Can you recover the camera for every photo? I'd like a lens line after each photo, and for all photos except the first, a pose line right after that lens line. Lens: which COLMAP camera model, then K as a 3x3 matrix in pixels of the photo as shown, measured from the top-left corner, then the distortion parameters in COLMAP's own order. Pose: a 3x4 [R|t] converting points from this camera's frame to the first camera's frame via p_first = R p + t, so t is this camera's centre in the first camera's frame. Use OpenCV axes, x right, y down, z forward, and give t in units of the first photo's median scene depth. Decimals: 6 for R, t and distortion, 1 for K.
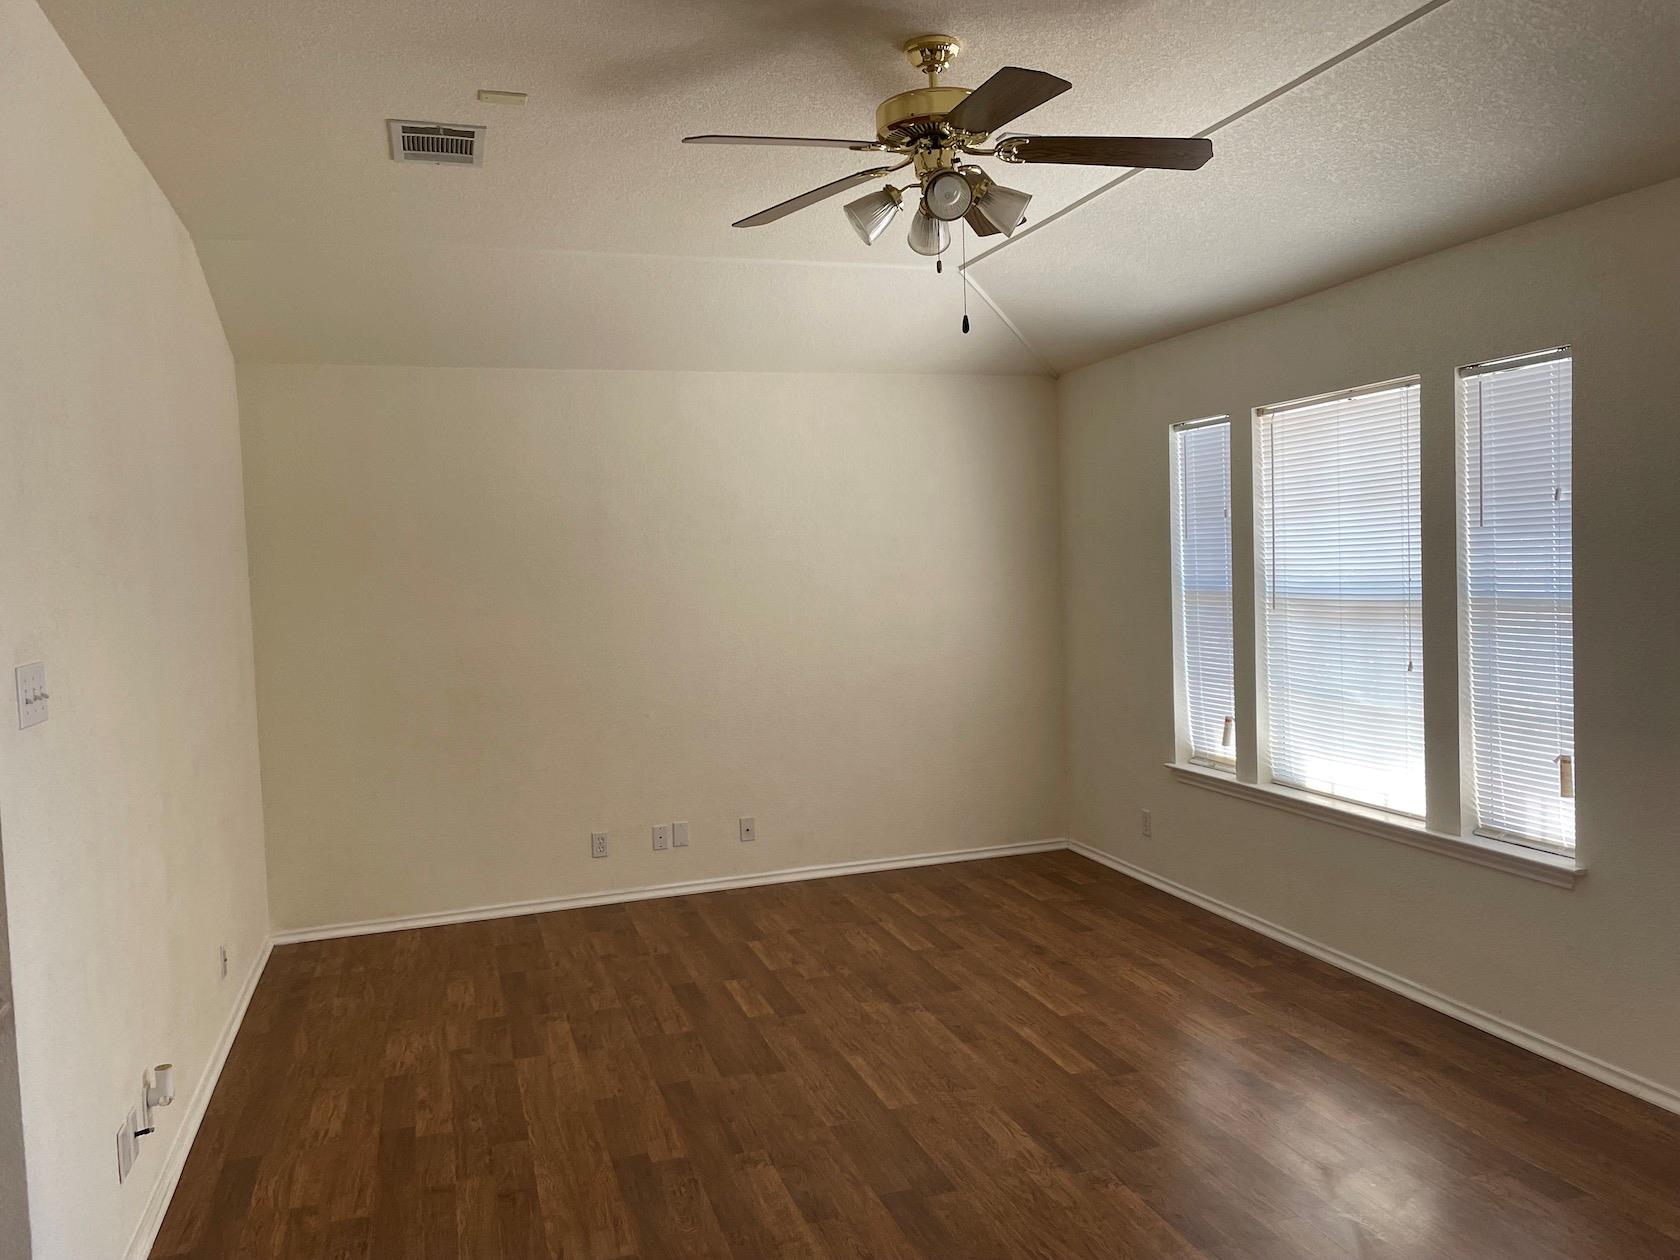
lens RADIAL K [[1270.5, 0, 839.9], [0, 1270.5, 628.7], [0, 0, 1]] dist [0.041689, -0.012825]
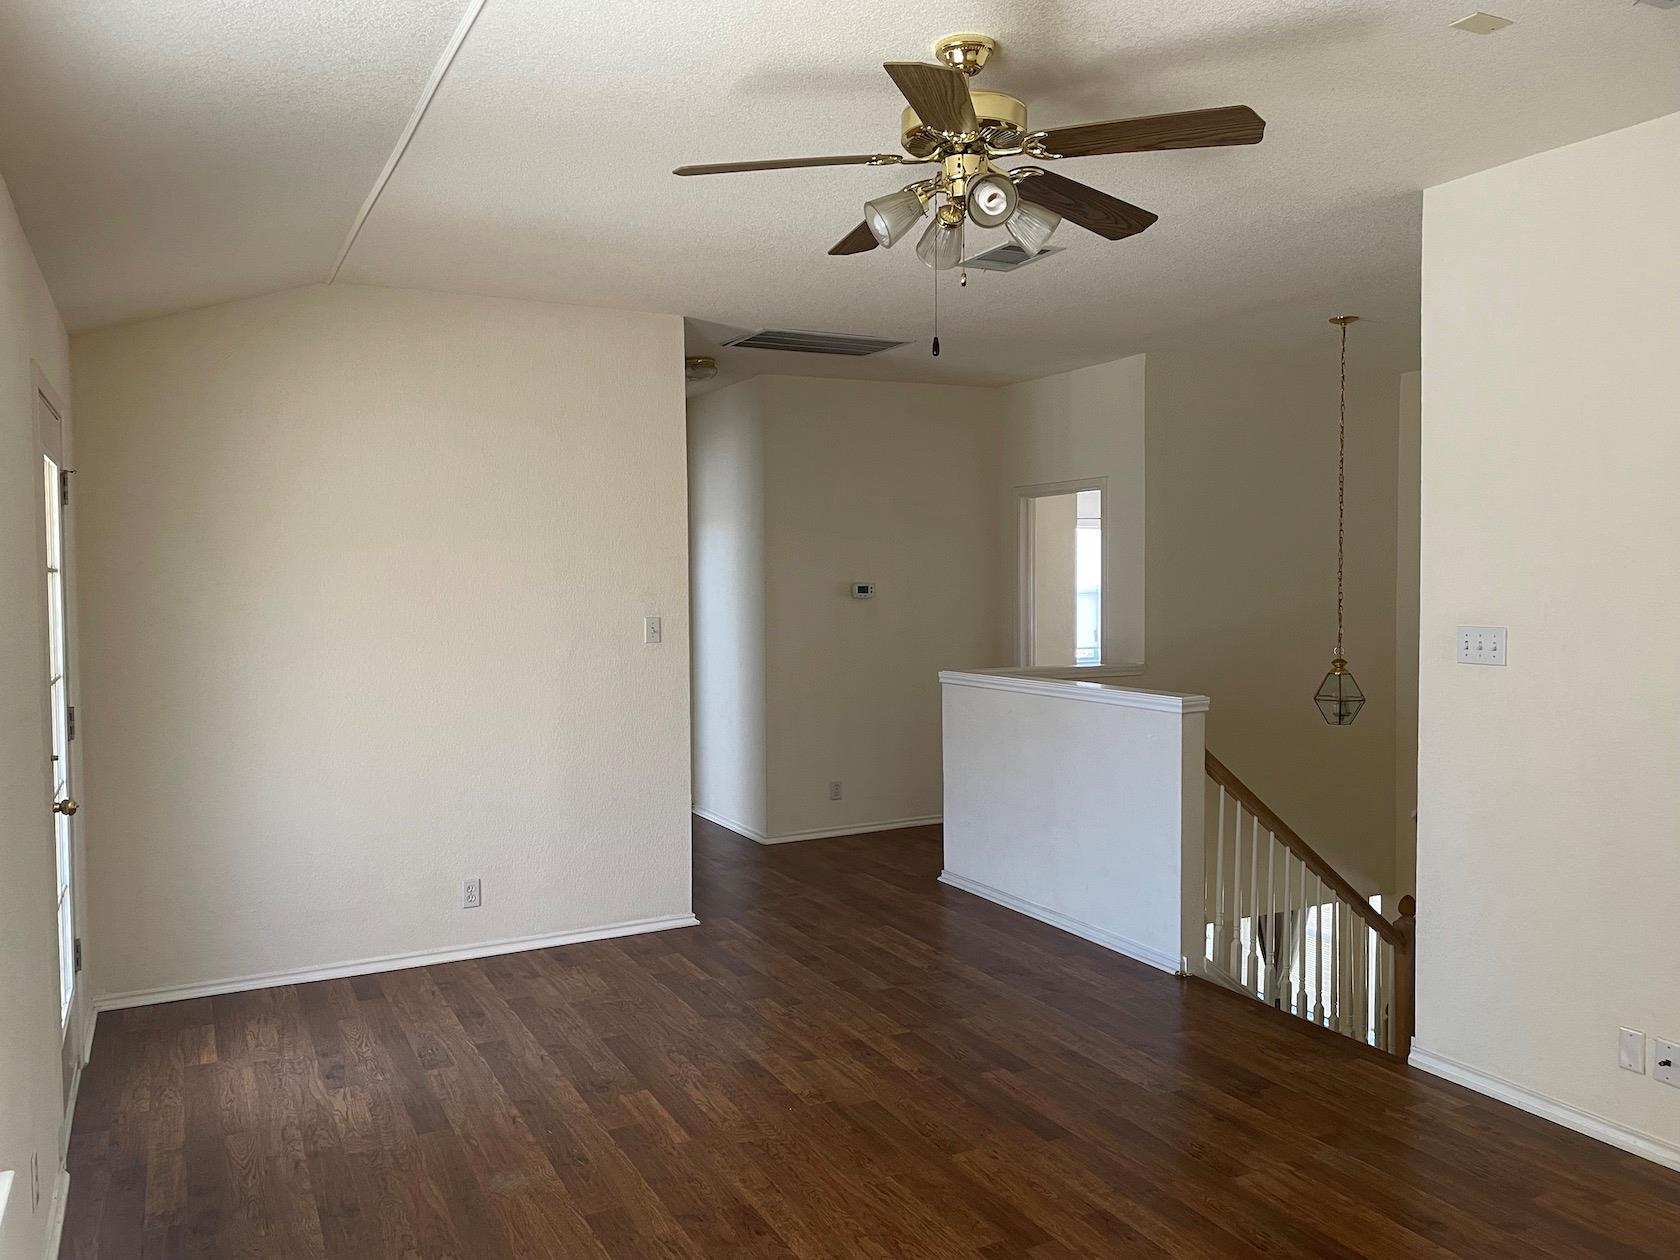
lens RADIAL K [[1270.5, 0, 840.5], [0, 1270.5, 630.6], [0, 0, 1]] dist [0.041689, -0.012825]
pose [[-0.985185, 0.051716, -0.163513, 0.333785], [0.033977, 0.993408, 0.109478, -0.132738], [0.168097, 0.102300, -0.980448, 1.924634]]
